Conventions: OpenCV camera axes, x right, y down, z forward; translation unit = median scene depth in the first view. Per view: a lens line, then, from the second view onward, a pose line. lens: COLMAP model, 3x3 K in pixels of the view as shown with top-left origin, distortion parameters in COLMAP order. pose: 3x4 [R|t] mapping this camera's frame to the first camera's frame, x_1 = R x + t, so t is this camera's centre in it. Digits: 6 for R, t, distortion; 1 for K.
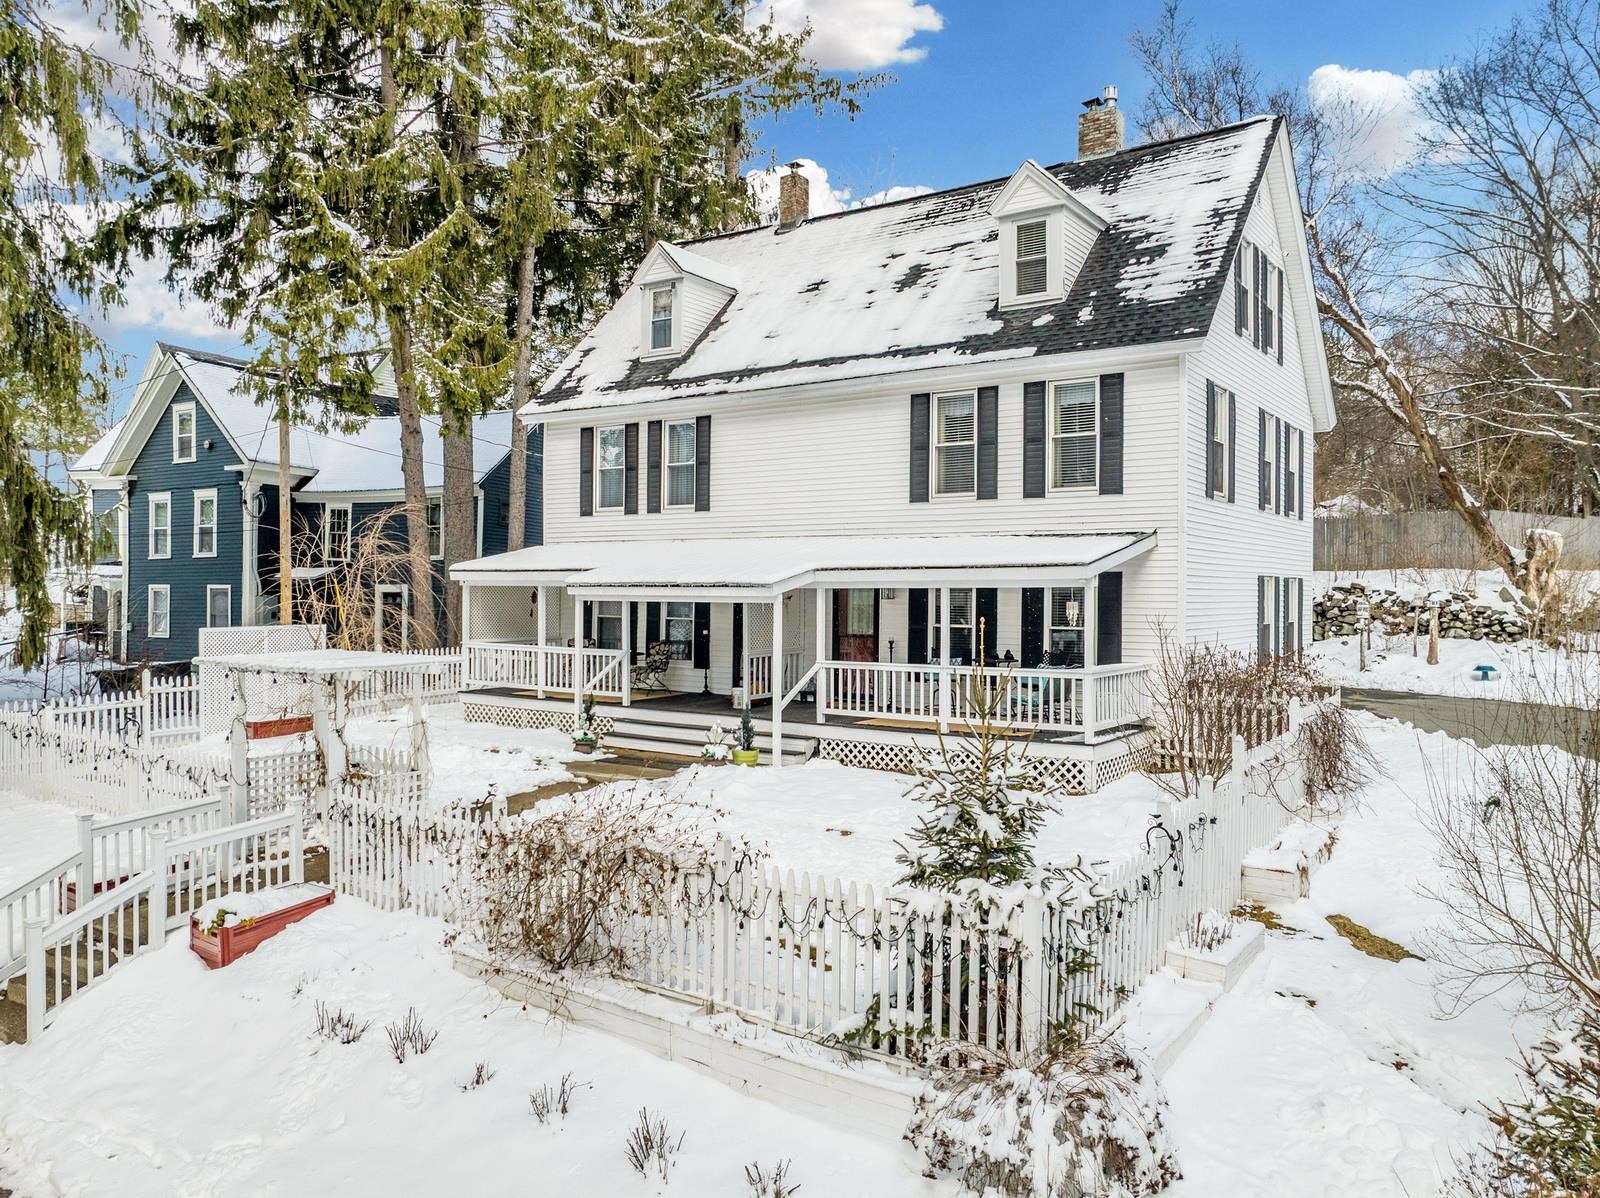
lens RADIAL K [[1126.8, 0, 798.6], [0, 1126.8, 583.8], [0, 0, 1]] dist [-0.046547, 0.019494]
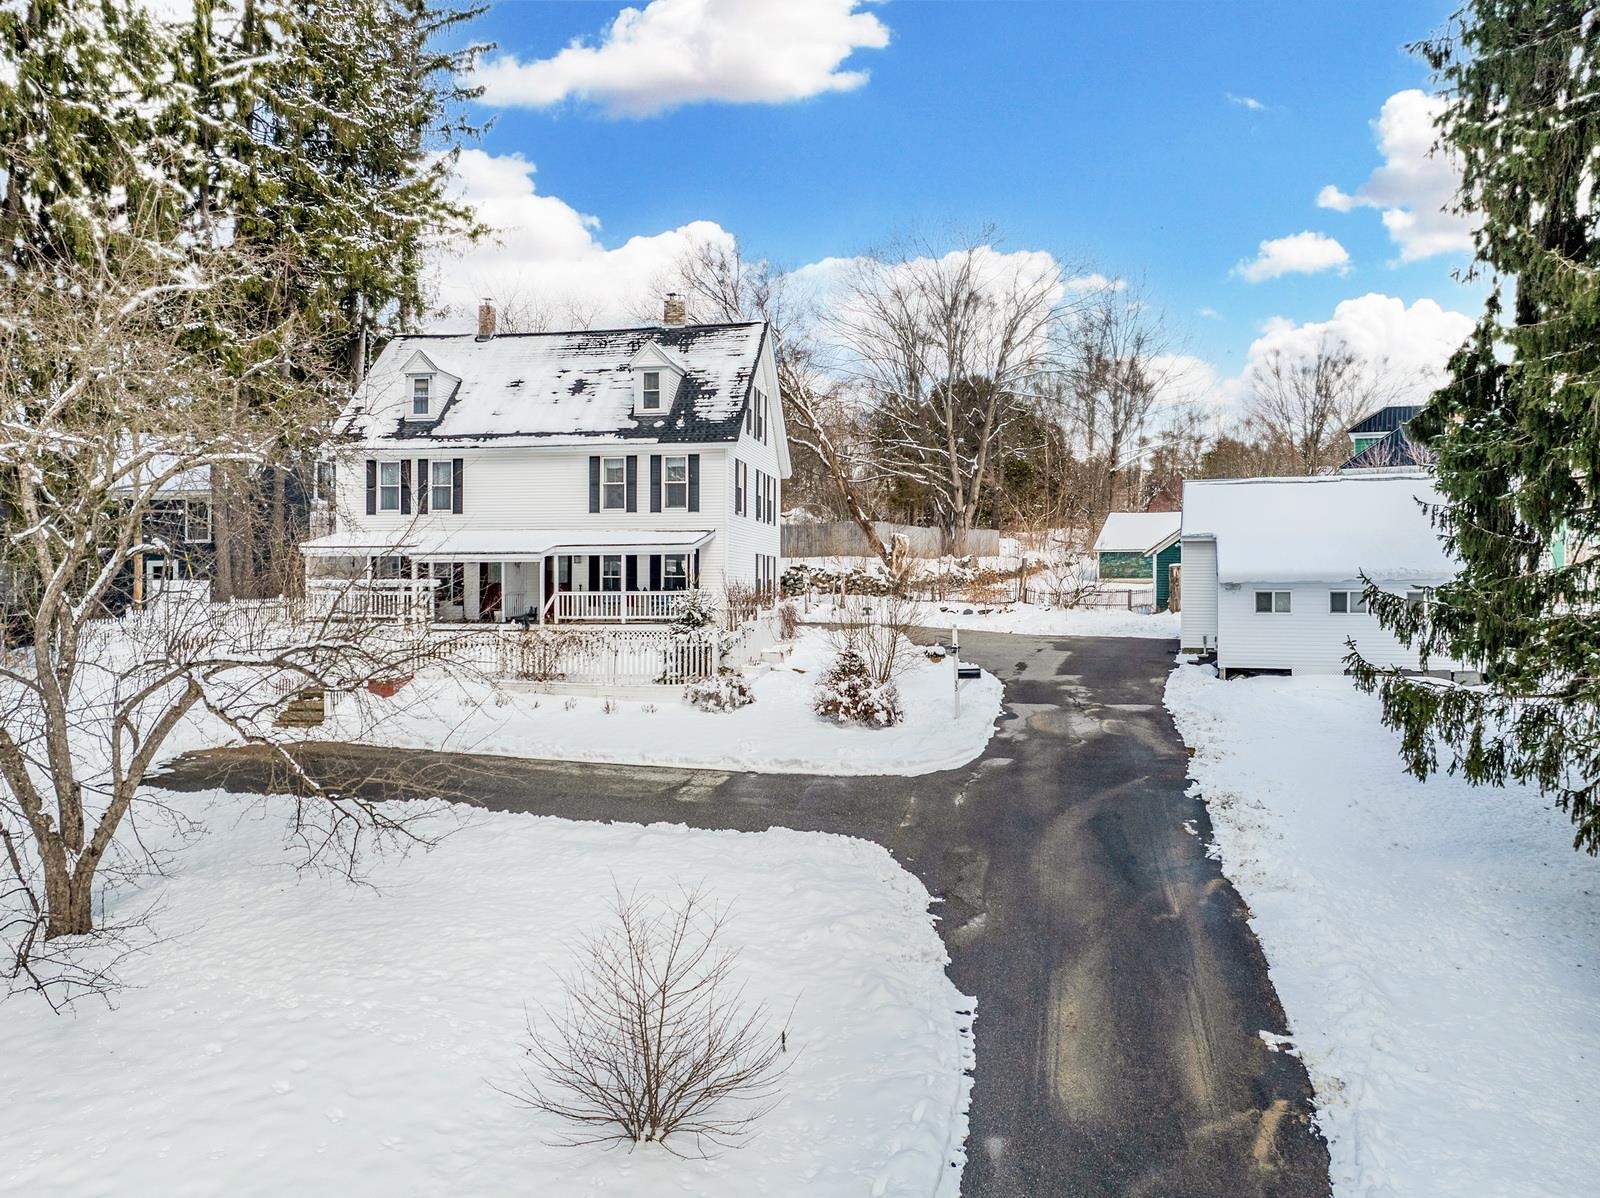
lens RADIAL K [[1126.8, 0, 798.6], [0, 1126.8, 583.8], [0, 0, 1]] dist [-0.046547, 0.019494]
pose [[0.898222, -0.001811, 0.439538, -0.394939], [0.001731, 0.999998, 0.000582, 0.044941], [-0.439539, 0.000238, 0.898224, -0.818793]]
